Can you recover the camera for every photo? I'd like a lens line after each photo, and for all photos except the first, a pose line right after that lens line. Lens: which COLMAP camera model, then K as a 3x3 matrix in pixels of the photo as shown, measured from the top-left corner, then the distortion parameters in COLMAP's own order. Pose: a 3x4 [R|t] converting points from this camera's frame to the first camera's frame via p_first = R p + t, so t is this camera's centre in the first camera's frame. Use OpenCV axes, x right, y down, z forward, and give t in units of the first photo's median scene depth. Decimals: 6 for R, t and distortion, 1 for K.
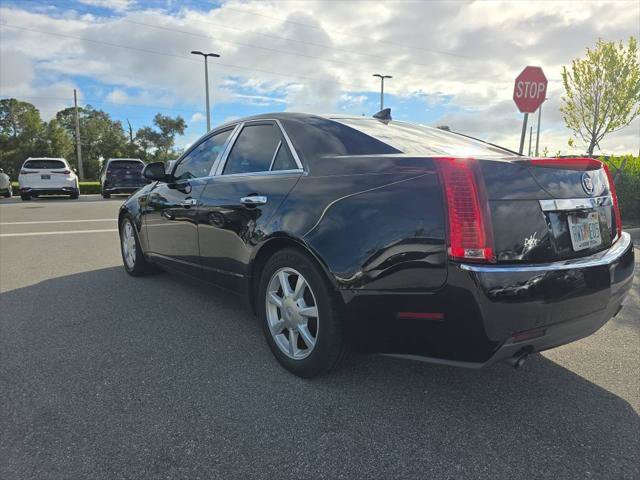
lens RADIAL K [[428.2, 0, 330.1], [0, 428.2, 250.0], [0, 0, 1]] dist [0.032768, -0.030582]
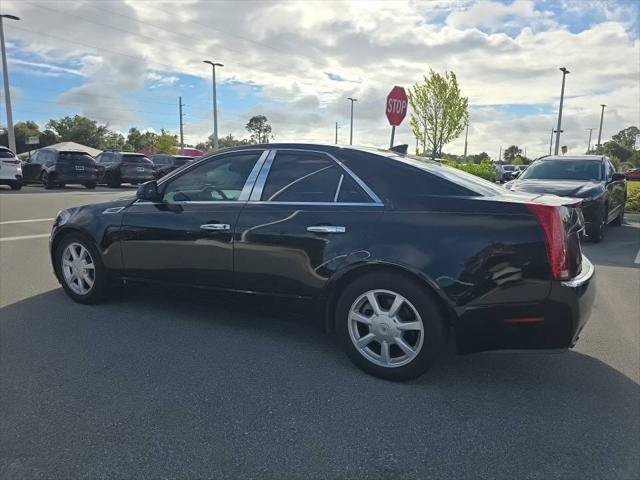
lens RADIAL K [[422.4, 0, 320.0], [0, 422.4, 240.0], [0, 0, 1]] dist [0.051206, -0.043216]
pose [[0.921617, -0.047648, 0.385164, -0.348204], [0.043408, 0.998863, 0.019702, -0.062439], [-0.385664, -0.001439, 0.922638, 0.002895]]
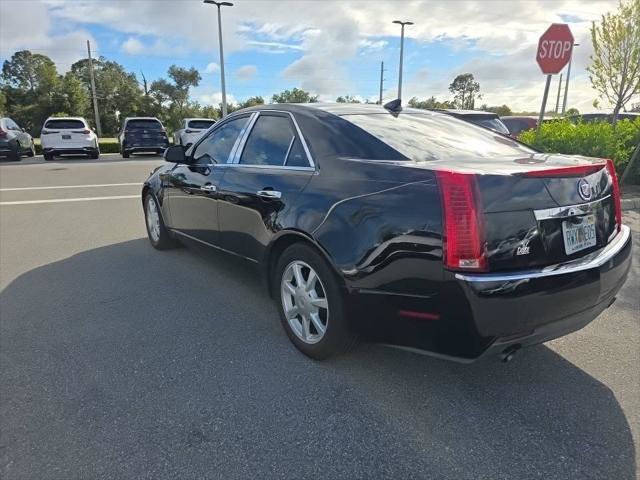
lens RADIAL K [[430.5, 0, 327.7], [0, 430.5, 242.5], [0, 0, 1]] dist [0.045741, -0.047108]
pose [[0.998974, 0.006078, -0.044877, 0.009210], [-0.001998, 0.995904, 0.090393, -0.053089], [0.045242, -0.090210, 0.994895, -0.042394]]
